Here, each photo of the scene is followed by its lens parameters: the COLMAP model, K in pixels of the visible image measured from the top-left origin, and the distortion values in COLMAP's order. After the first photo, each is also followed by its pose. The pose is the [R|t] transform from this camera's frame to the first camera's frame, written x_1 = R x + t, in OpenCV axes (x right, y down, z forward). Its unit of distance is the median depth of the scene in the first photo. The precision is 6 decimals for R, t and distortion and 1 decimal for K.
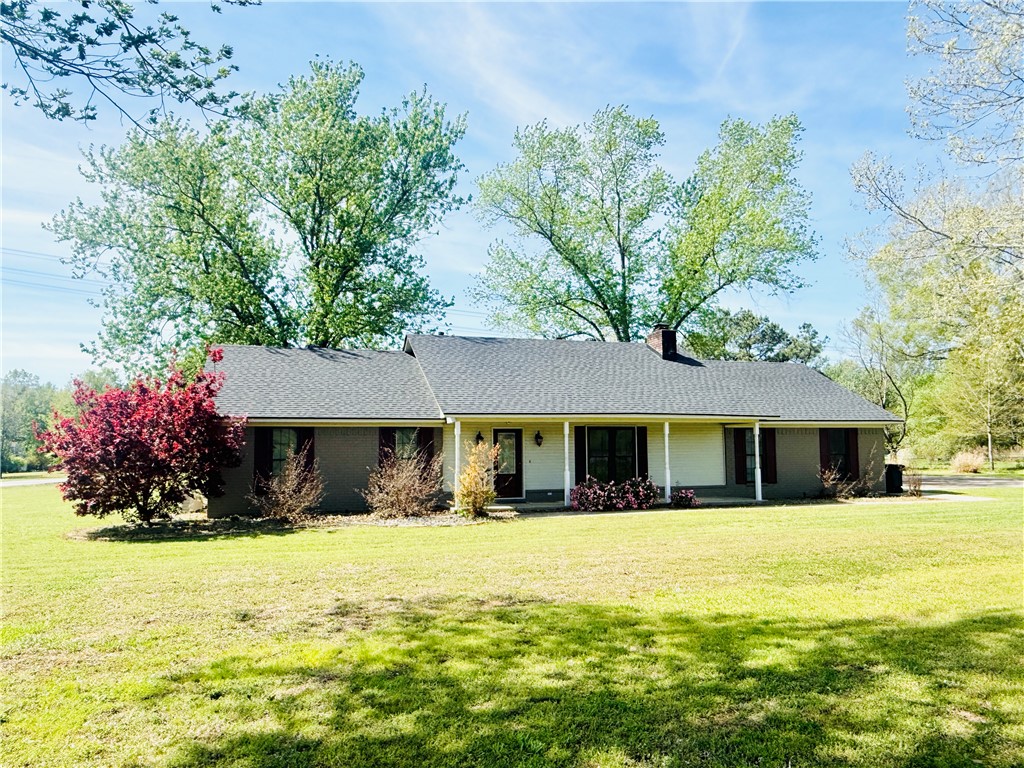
lens RADIAL K [[758.1, 0, 512.0], [0, 758.1, 384.0], [0, 0, 1]] dist [-0.001936, -0.001257]
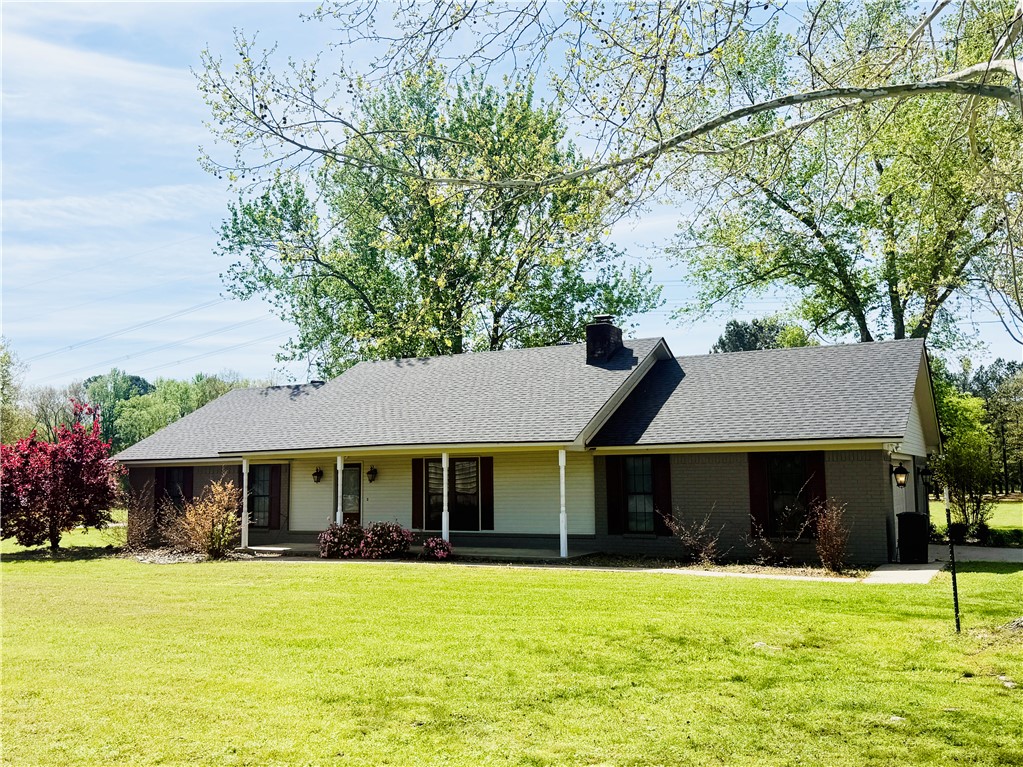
lens RADIAL K [[985.4, 0, 511.5], [0, 985.4, 383.5], [0, 0, 1]] dist [0.207540, -0.675737]
pose [[0.688950, -0.072878, -0.721136, 0.983395], [0.068105, 0.997039, -0.035696, 0.018648], [0.721603, -0.024520, 0.691873, 0.314499]]
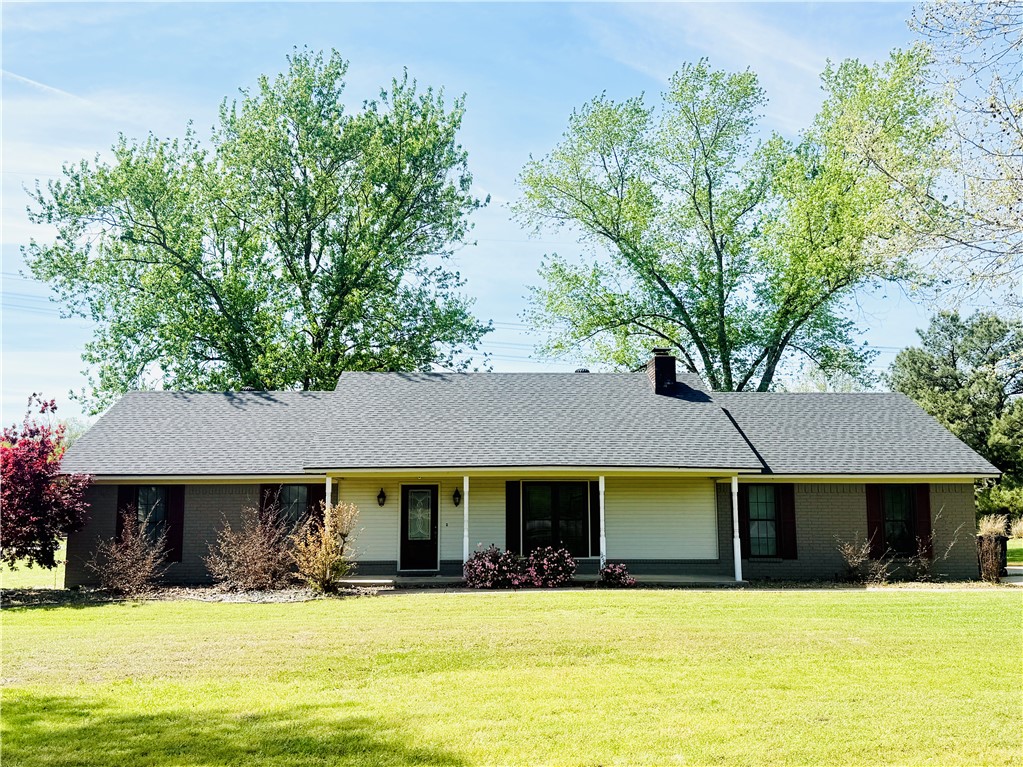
lens RADIAL K [[985.4, 0, 511.5], [0, 985.4, 383.5], [0, 0, 1]] dist [0.207540, -0.675737]
pose [[0.966120, -0.028868, -0.256474, 0.366698], [0.018350, 0.998893, -0.043309, -0.002844], [0.257441, 0.037136, 0.965580, -0.016886]]
